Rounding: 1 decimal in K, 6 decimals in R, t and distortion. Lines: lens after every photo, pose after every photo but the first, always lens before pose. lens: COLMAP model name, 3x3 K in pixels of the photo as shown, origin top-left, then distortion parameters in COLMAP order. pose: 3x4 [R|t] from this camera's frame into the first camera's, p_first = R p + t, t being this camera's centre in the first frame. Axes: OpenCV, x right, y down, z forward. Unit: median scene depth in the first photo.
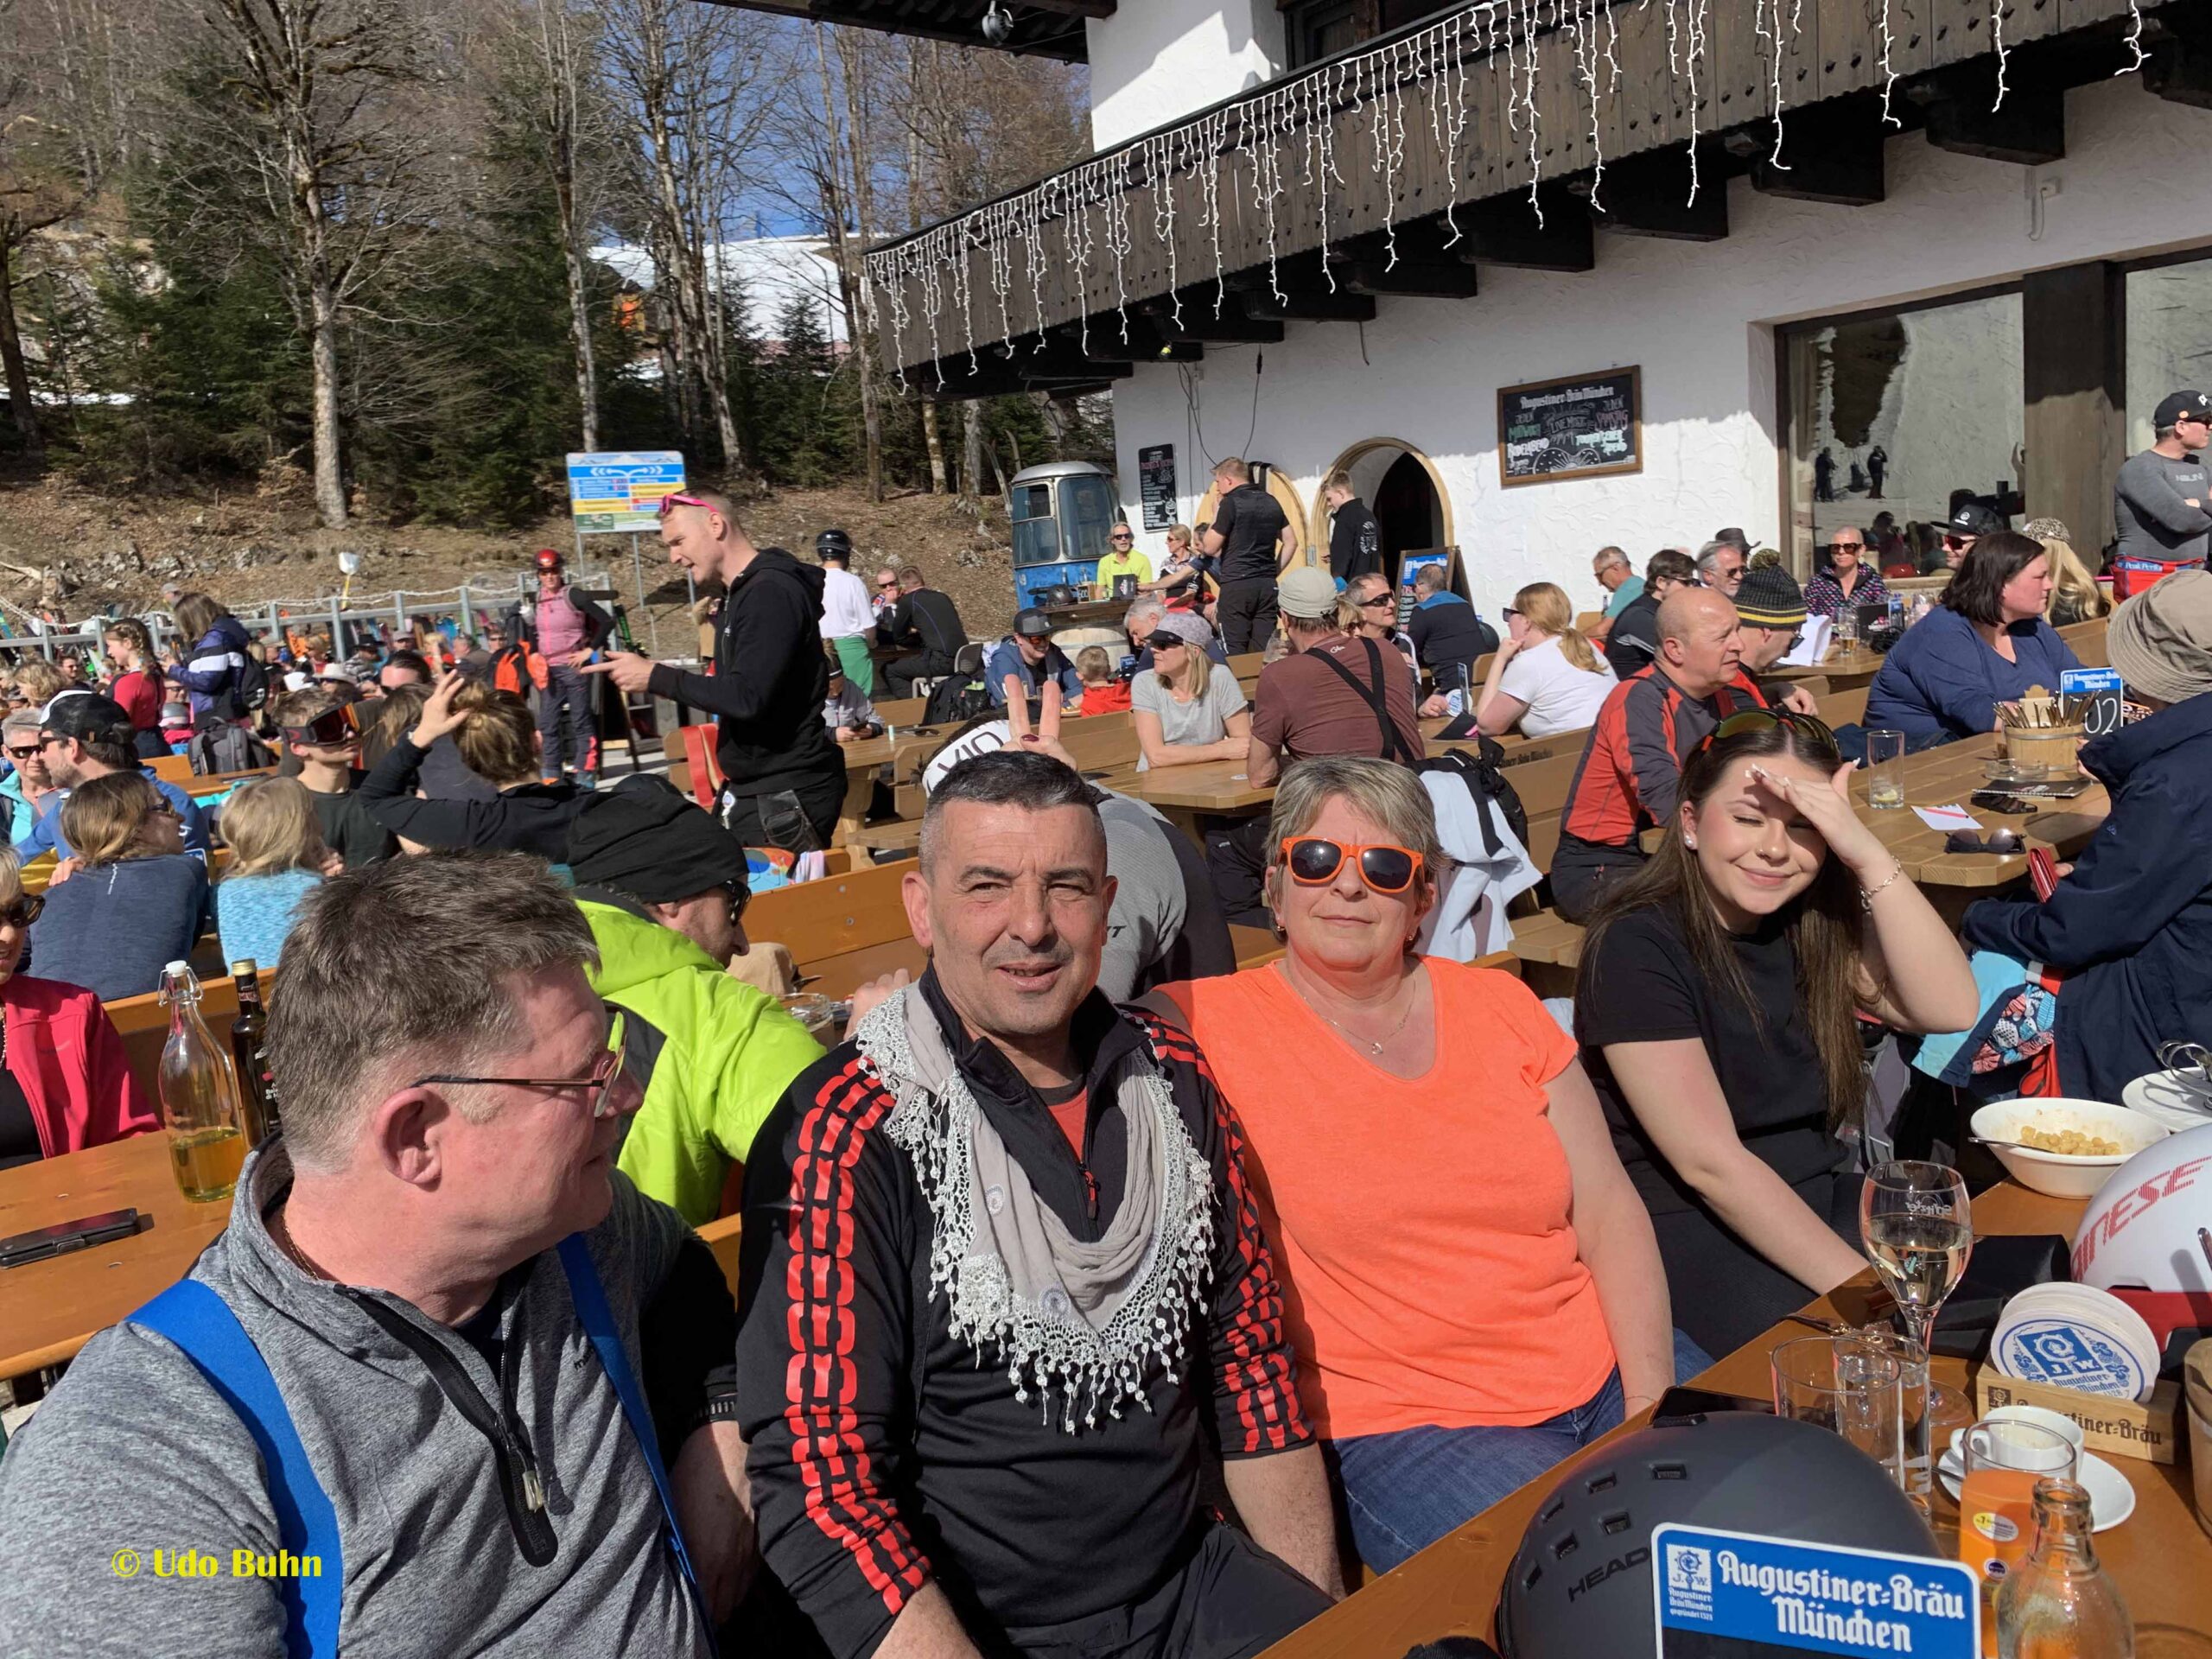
lens RADIAL K [[1658.1, 0, 1106.0], [0, 1658.1, 829.5], [0, 0, 1]] dist [0.012372, -0.027301]
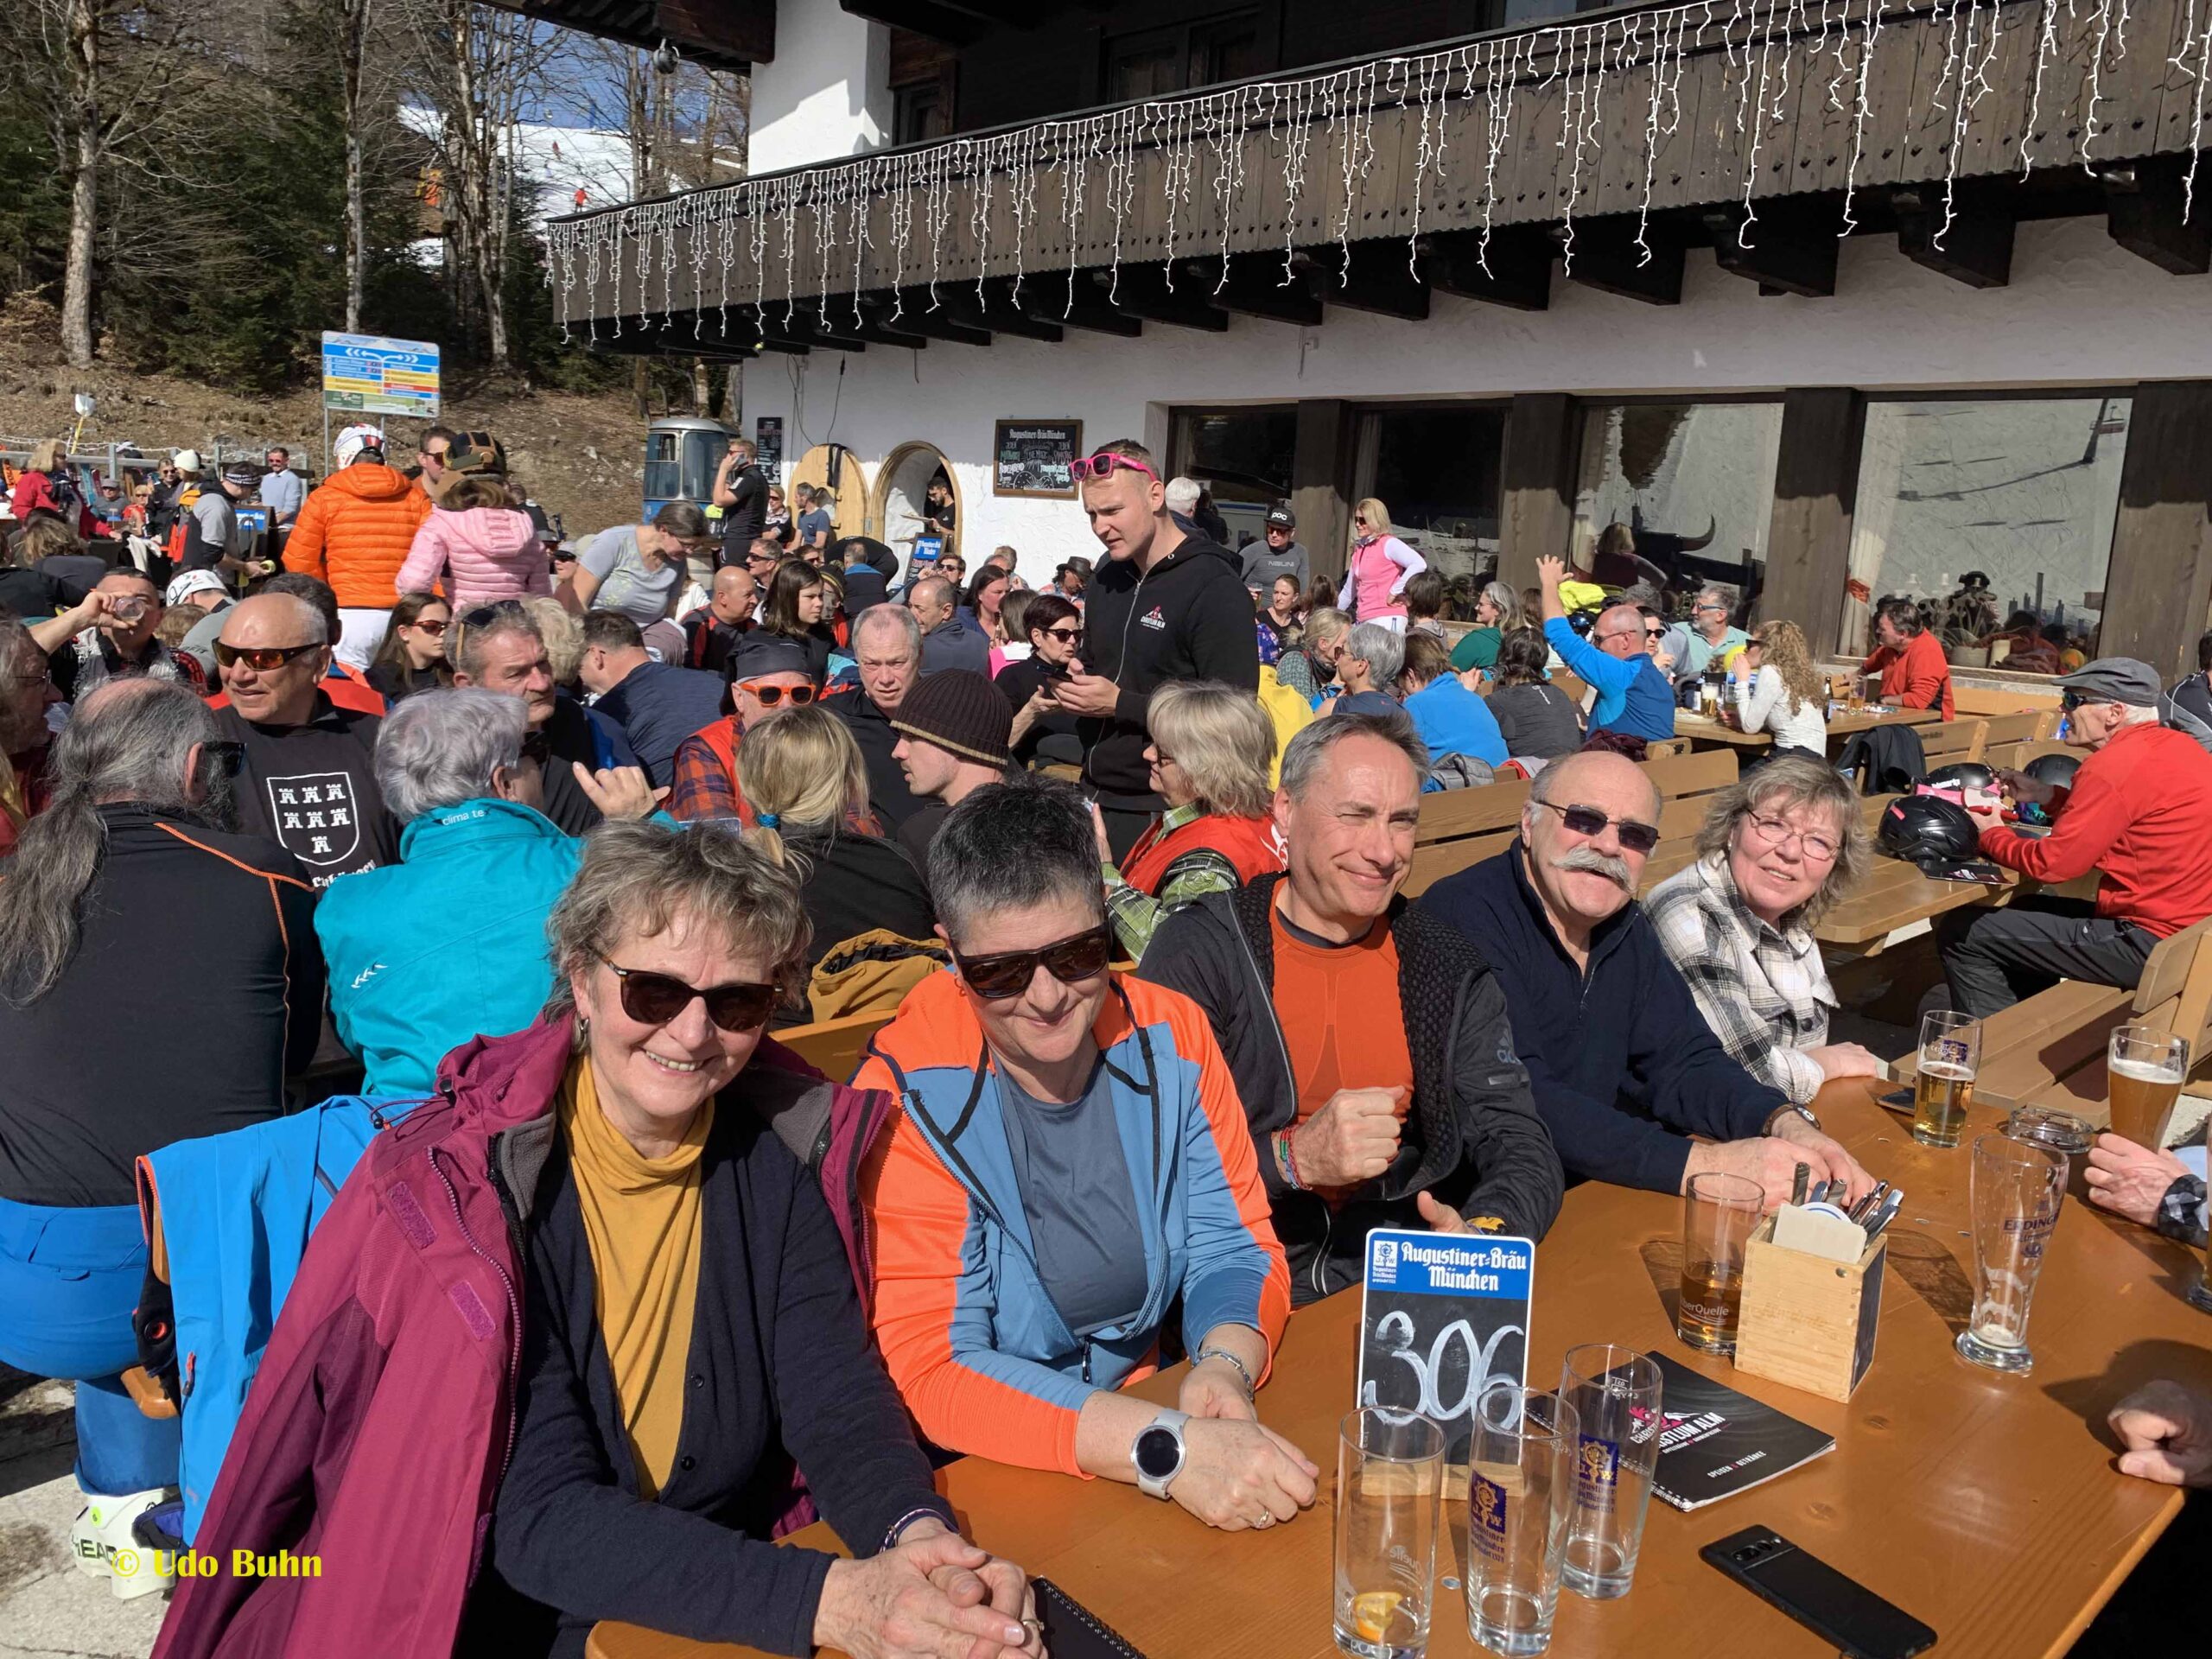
lens RADIAL K [[1685.3, 0, 1106.0], [0, 1685.3, 829.5], [0, 0, 1]] dist [0.003487, 0.004831]
pose [[0.985674, 0.120336, 0.118174, 0.161265], [-0.122935, 0.992302, 0.014926, 0.018232], [-0.115468, -0.029239, 0.992881, -0.262055]]
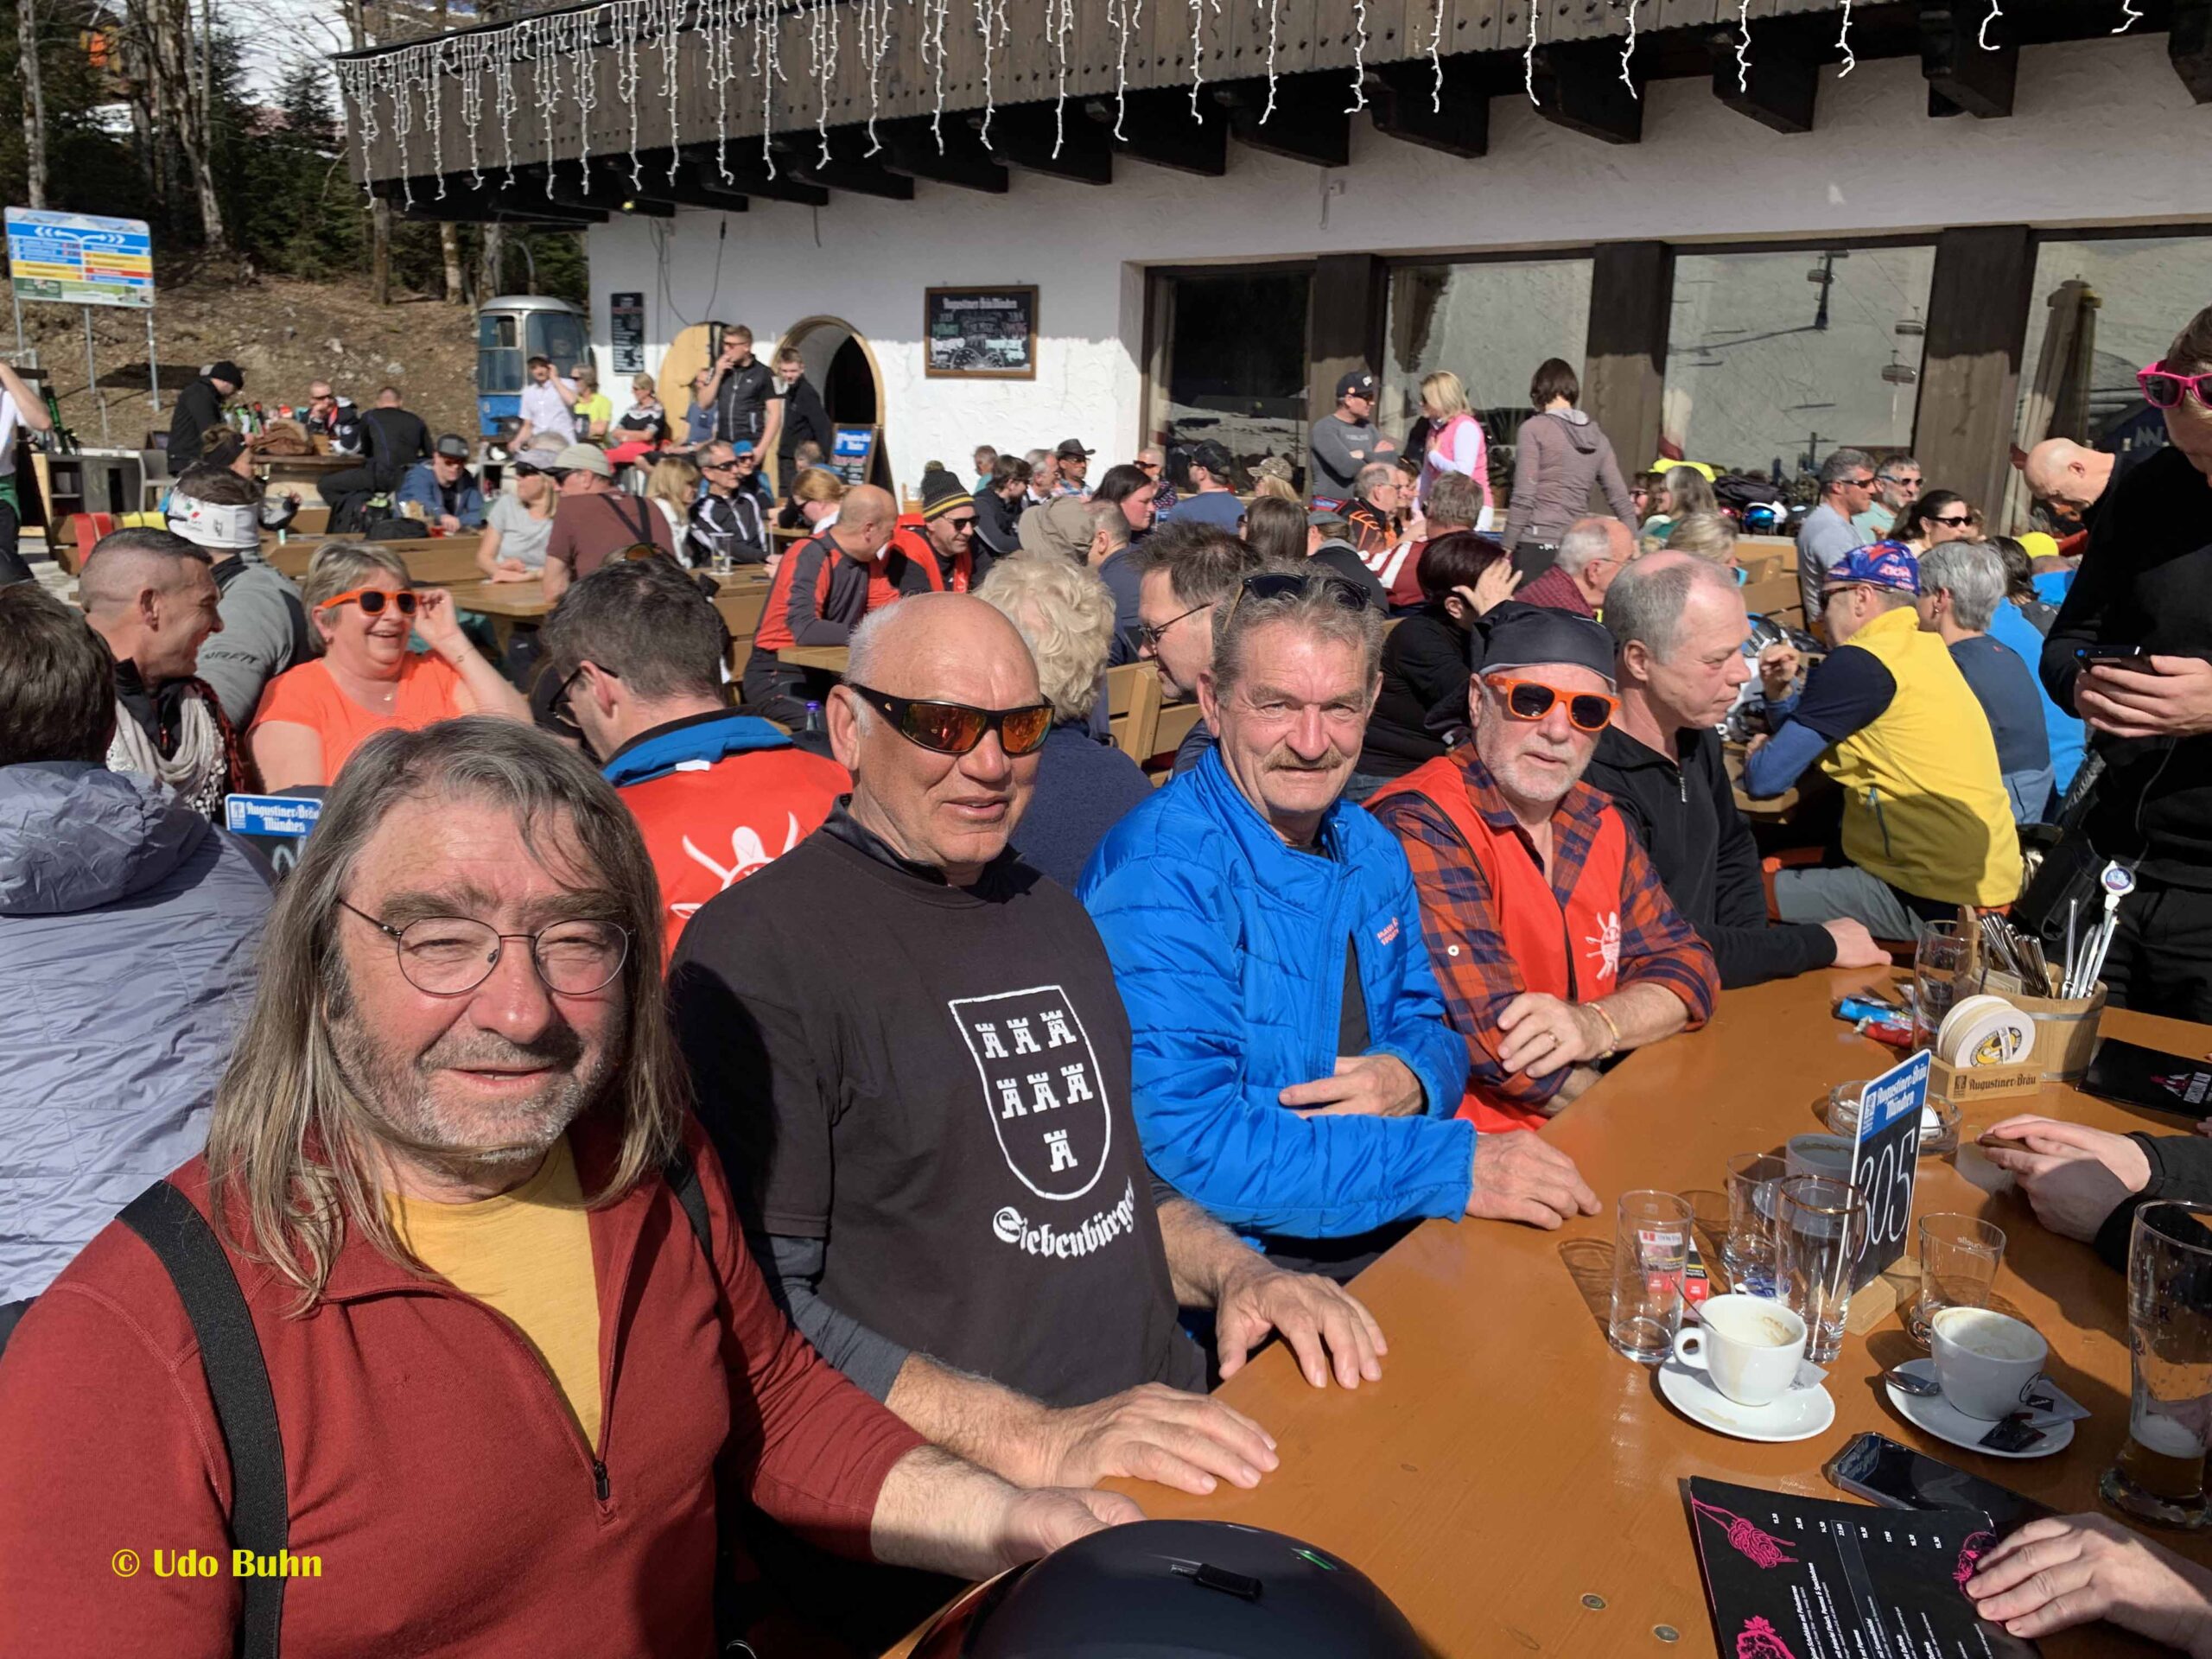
lens RADIAL K [[1687.7, 0, 1091.4], [0, 1687.7, 809.2], [0, 0, 1]] dist [0.005163, -0.003462]
pose [[0.964939, 0.055867, 0.256461, 0.056903], [-0.072460, 0.995814, 0.055707, 0.010141], [-0.252275, -0.072337, 0.964948, -0.119511]]
